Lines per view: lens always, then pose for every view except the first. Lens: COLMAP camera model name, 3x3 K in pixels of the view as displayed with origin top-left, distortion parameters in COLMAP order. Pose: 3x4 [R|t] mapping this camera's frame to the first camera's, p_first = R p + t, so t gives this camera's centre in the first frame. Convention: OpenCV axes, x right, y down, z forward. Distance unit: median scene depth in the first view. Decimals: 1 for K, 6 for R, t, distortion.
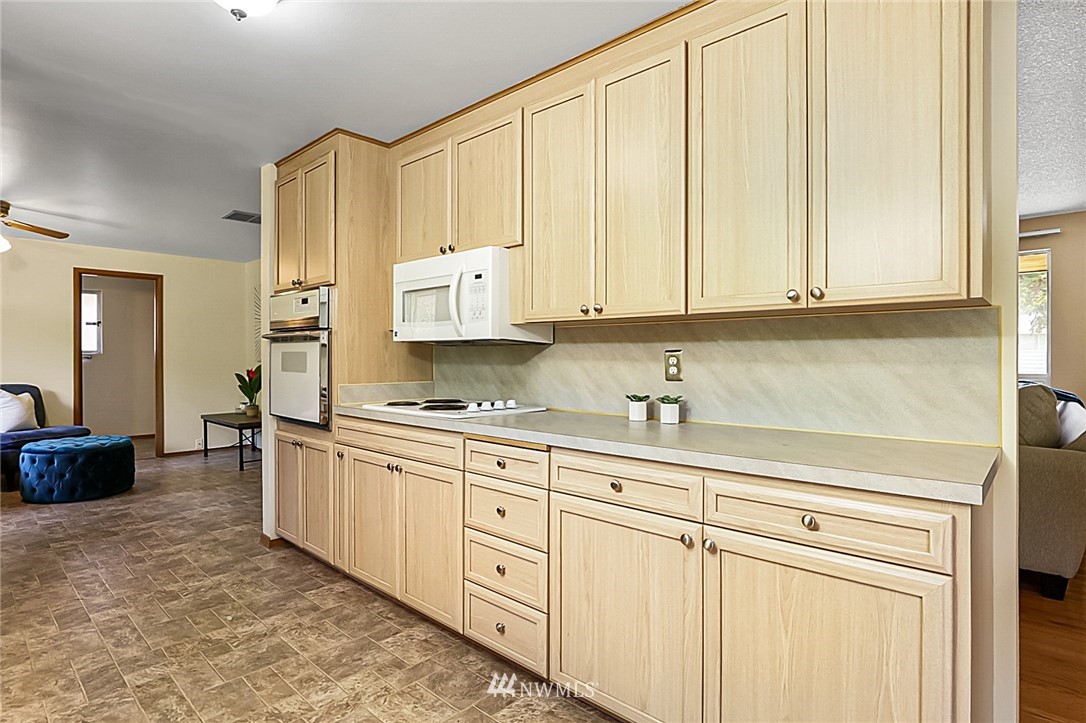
lens RADIAL K [[568.7, 0, 538.7], [0, 568.7, 357.5], [0, 0, 1]] dist [-0.014992, 0.000631]
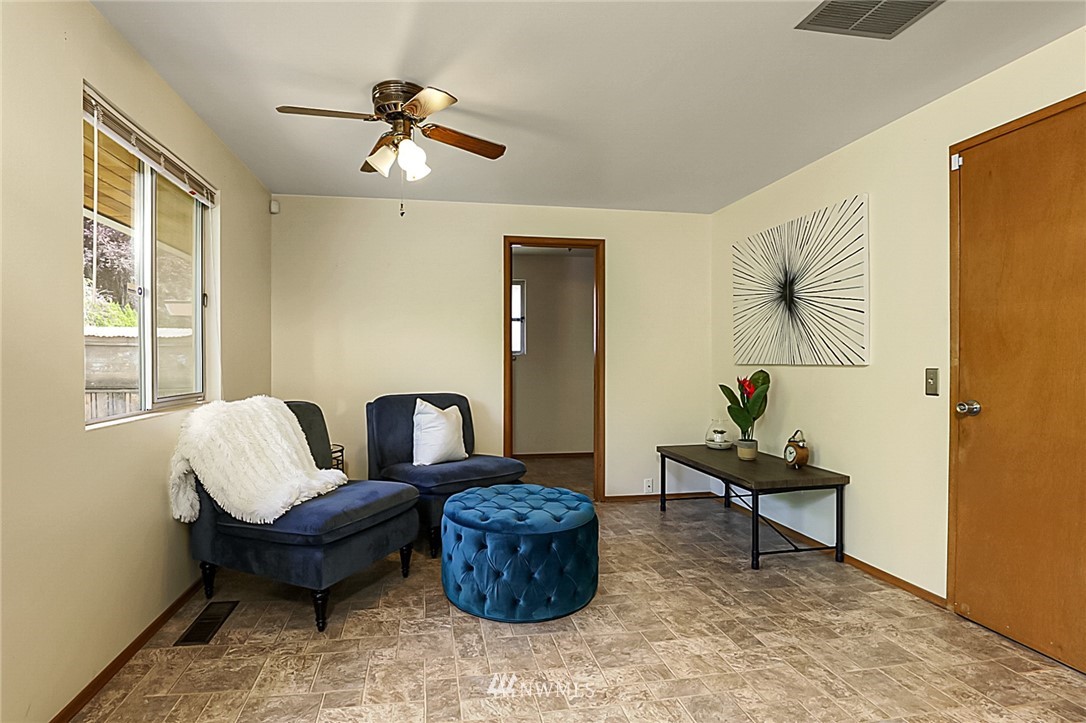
lens RADIAL K [[510.2, 0, 508.2], [0, 510.2, 363.5], [0, 0, 1]] dist [-0.029281, 0.001968]
pose [[0.794465, 0.003688, -0.607299, -0.535865], [-0.000610, 0.999986, 0.005274, 0.003862], [0.607310, -0.003820, 0.794456, 0.609265]]
